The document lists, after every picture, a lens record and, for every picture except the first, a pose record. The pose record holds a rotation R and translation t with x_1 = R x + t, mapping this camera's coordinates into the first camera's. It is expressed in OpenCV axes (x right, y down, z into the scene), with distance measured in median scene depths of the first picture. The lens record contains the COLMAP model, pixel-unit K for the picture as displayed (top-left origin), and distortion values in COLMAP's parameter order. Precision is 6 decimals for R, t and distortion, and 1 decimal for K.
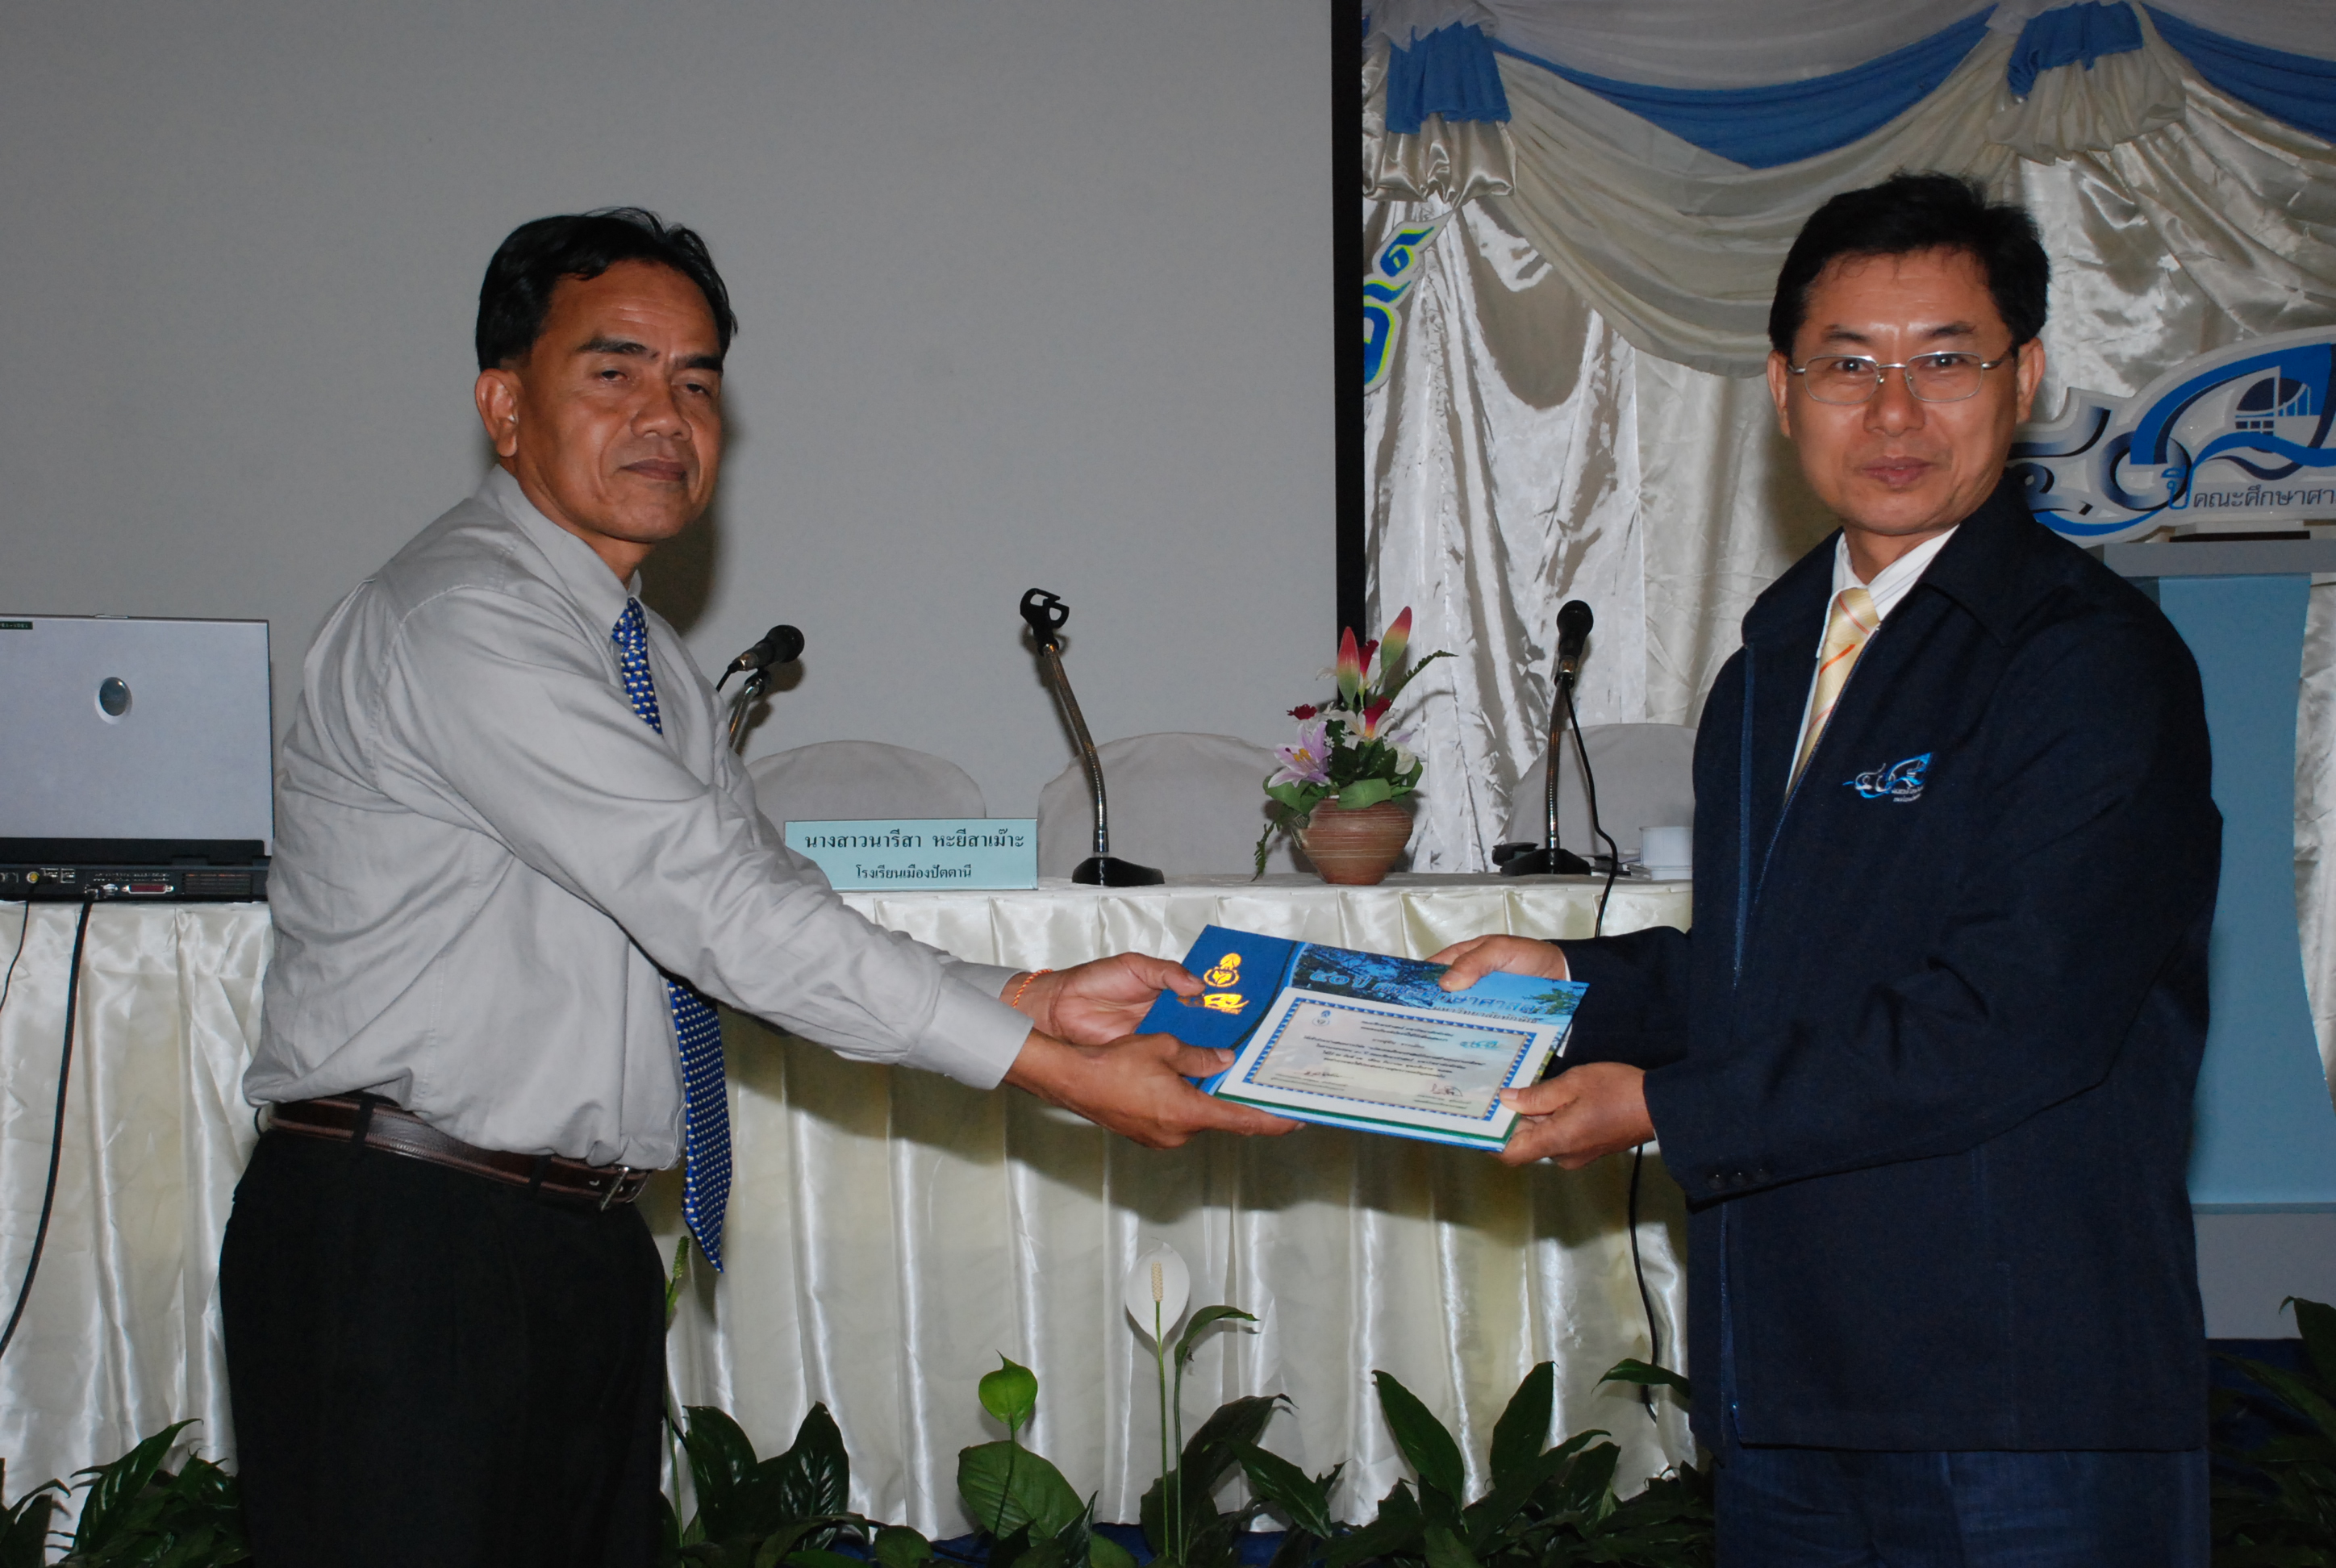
lens RADIAL K [[3828.0, 0, 1160.8], [0, 3828.0, 820.4], [0, 0, 1]] dist [0.237617, 0.806601]
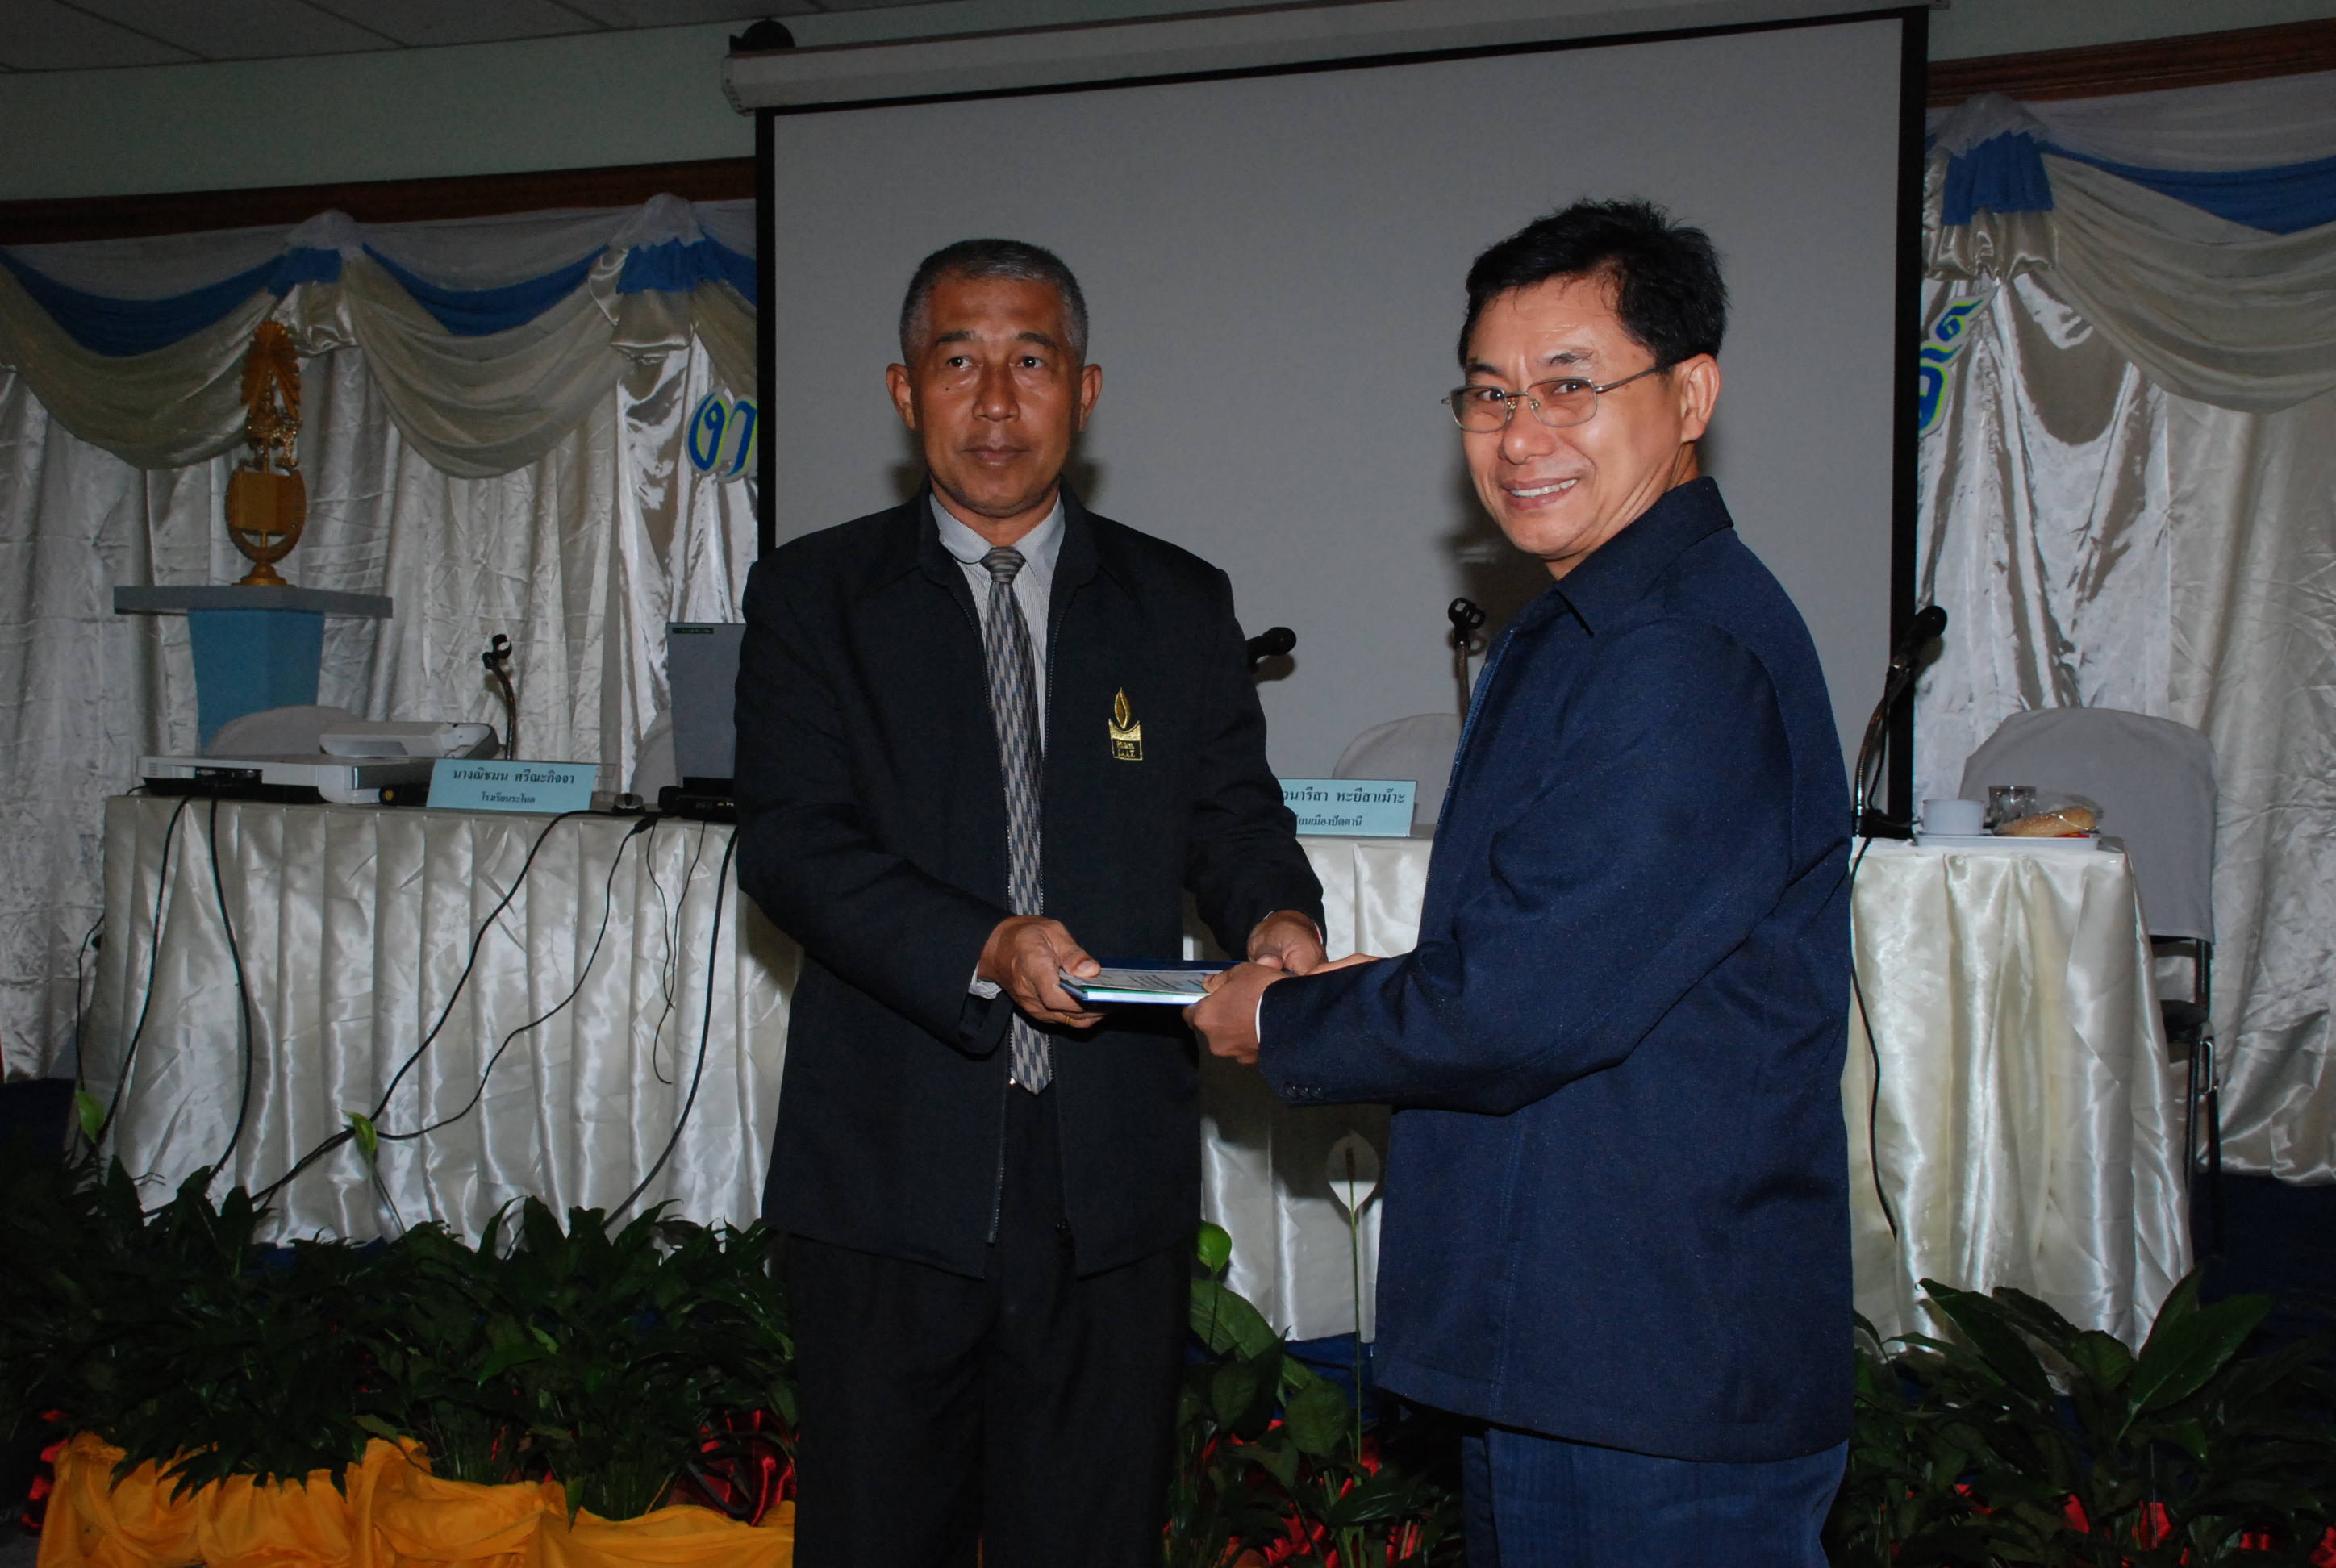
lens RADIAL K [[2573.5, 0, 1166.4], [0, 2573.5, 810.2], [0, 0, 1]] dist [0.081126, 0.011678]
pose [[0.916818, 0.026802, -0.398405, 0.167279], [-0.018170, 0.999512, 0.025428, -0.007912], [0.398892, -0.016074, 0.916857, 0.135529]]
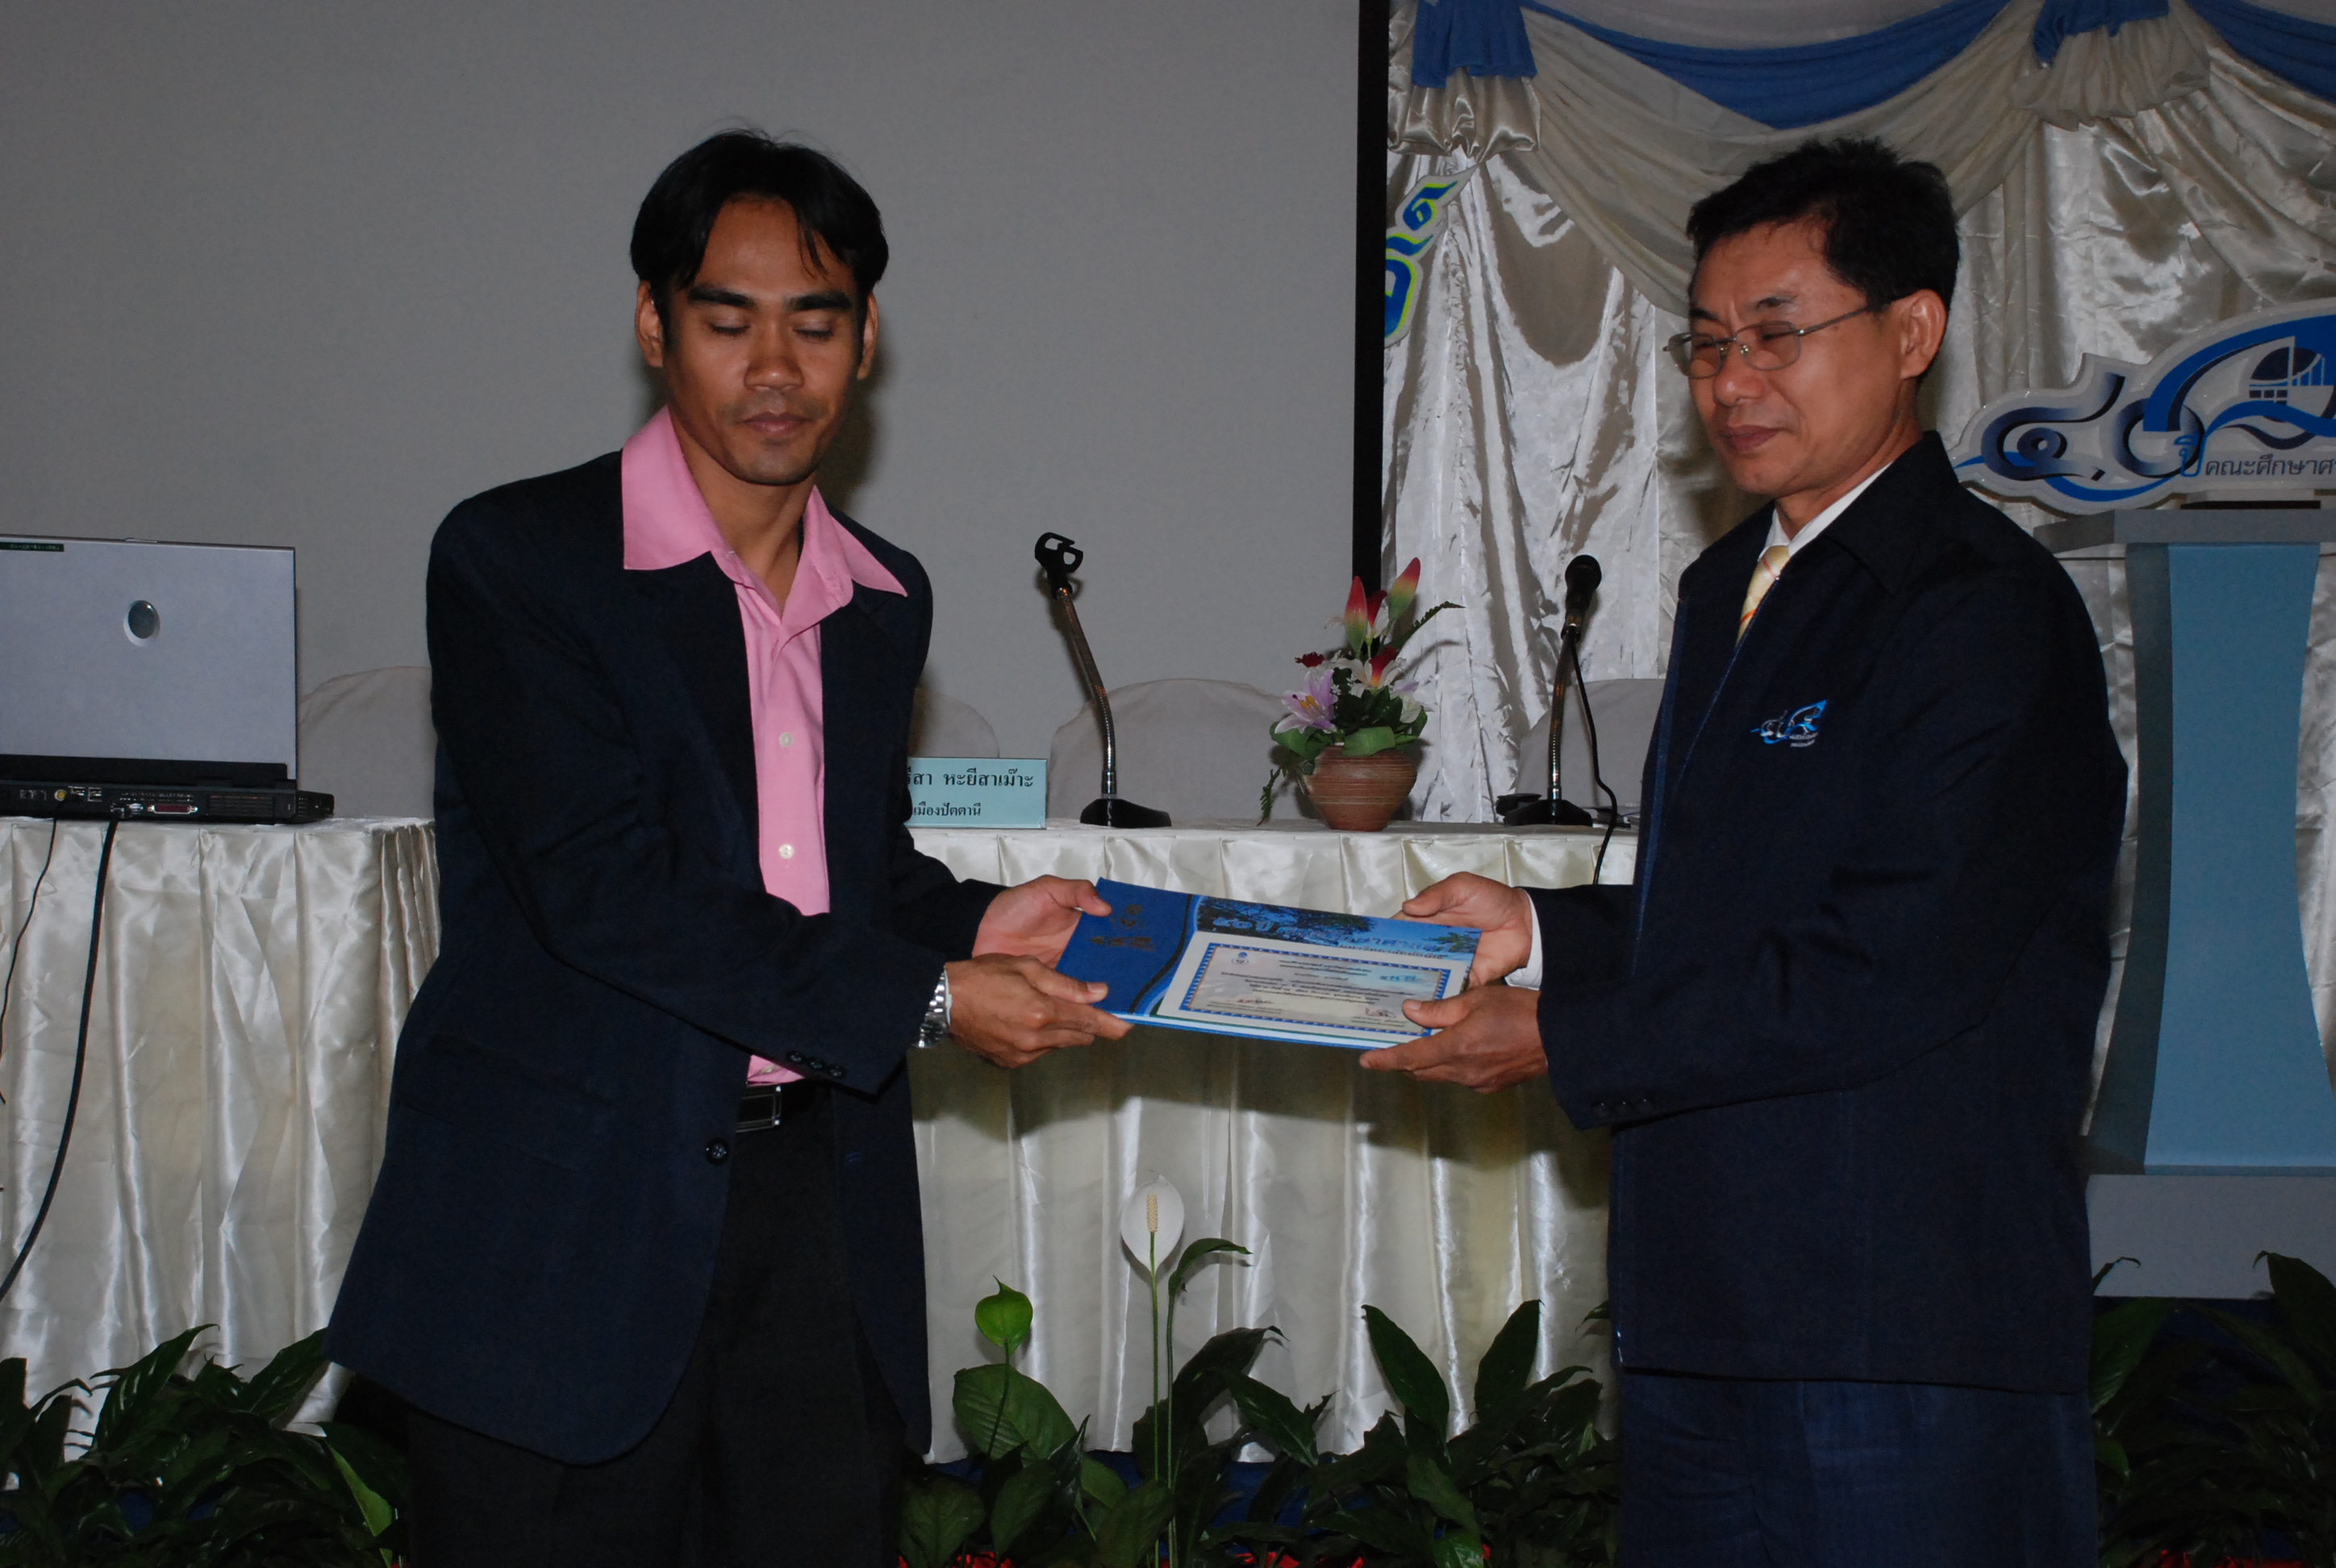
lens RADIAL K [[3865.0, 0, 1164.8], [0, 3865.0, 813.6], [0, 0, 1]] dist [0.232064, 0.915070]
pose [[0.999768, 0.020798, -0.005588, 0.003646], [-0.020738, 0.999729, 0.010593, 0.001742], [0.005807, -0.010474, 0.999928, -0.018225]]
